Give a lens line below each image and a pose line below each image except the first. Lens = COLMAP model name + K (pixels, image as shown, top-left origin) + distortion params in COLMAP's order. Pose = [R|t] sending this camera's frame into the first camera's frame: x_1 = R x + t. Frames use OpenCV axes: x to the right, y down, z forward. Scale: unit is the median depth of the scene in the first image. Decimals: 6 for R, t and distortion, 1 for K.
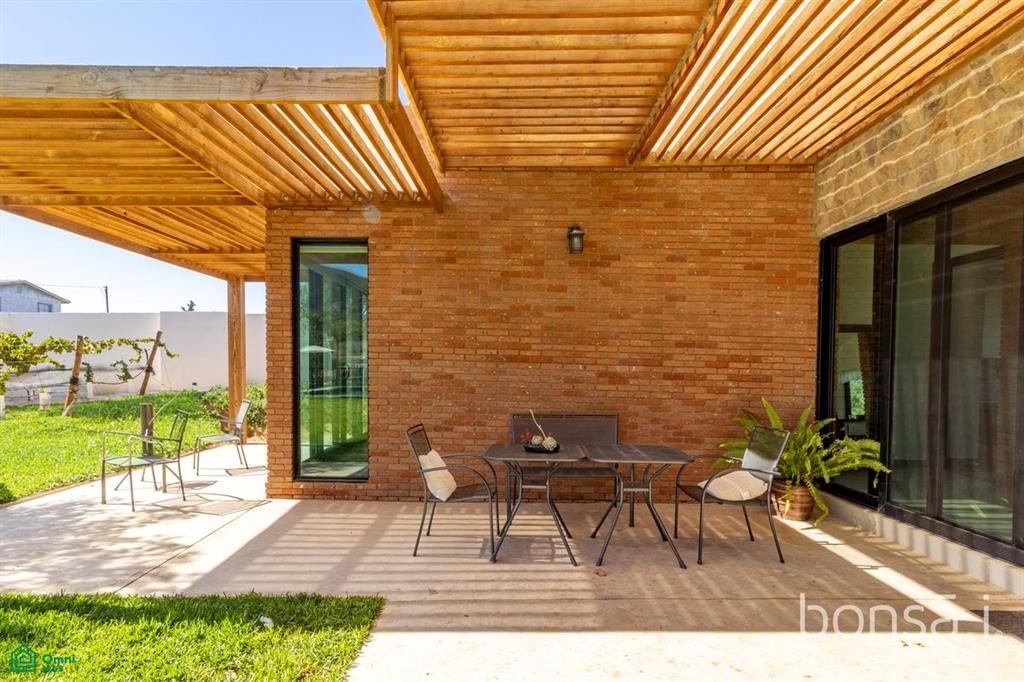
lens RADIAL K [[491.3, 0, 505.9], [0, 491.3, 376.3], [0, 0, 1]] dist [0.013615, 0.001383]
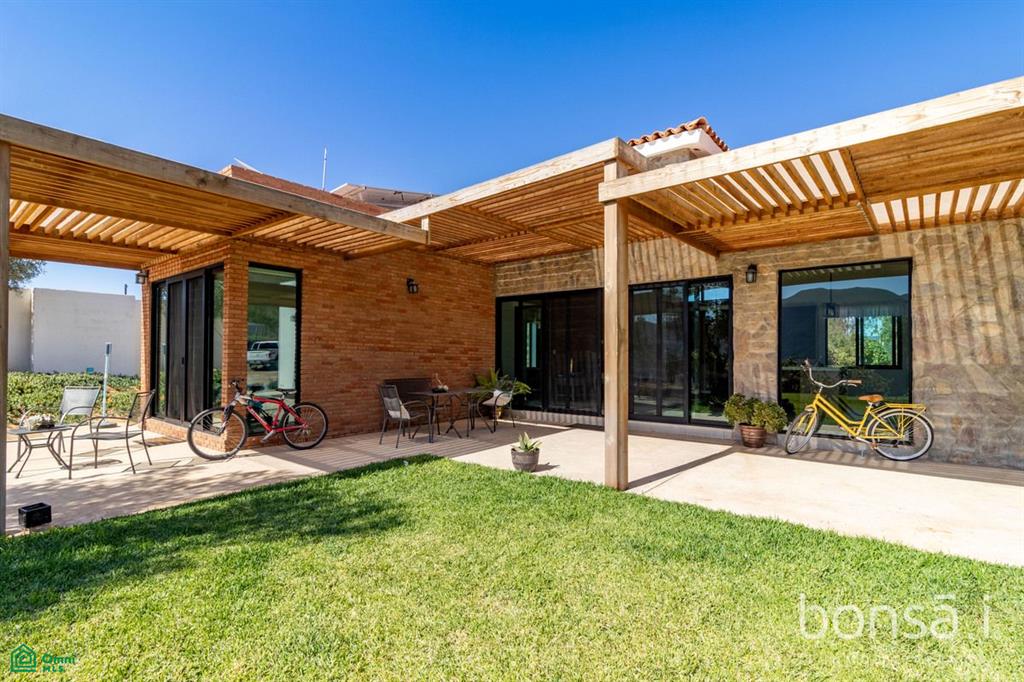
lens RADIAL K [[491.3, 0, 522.7], [0, 491.3, 347.3], [0, 0, 1]] dist [0.013615, 0.001383]
pose [[0.611894, 0.009295, 0.790885, -1.074117], [0.024239, 0.999241, -0.030497, 0.024628], [-0.790568, 0.037831, 0.611205, -0.473141]]
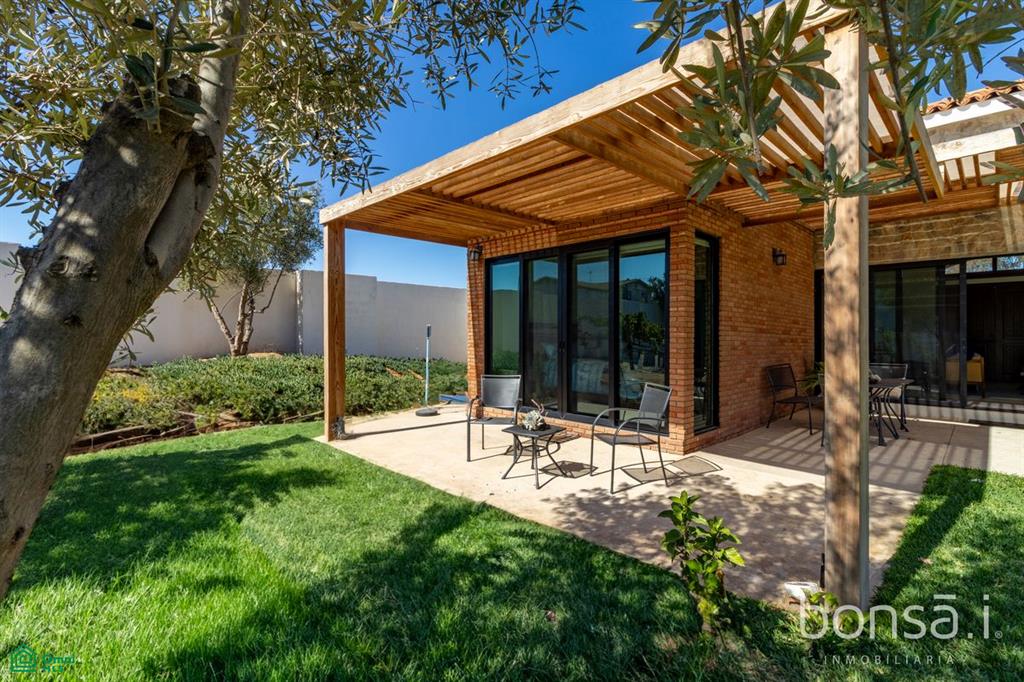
lens RADIAL K [[491.3, 0, 510.3], [0, 491.3, 330.5], [0, 0, 1]] dist [0.013615, 0.001383]
pose [[0.695115, -0.006072, 0.718872, -1.616070], [0.025973, 0.999524, -0.016672, -0.031977], [-0.718429, 0.030261, 0.694942, 0.505408]]
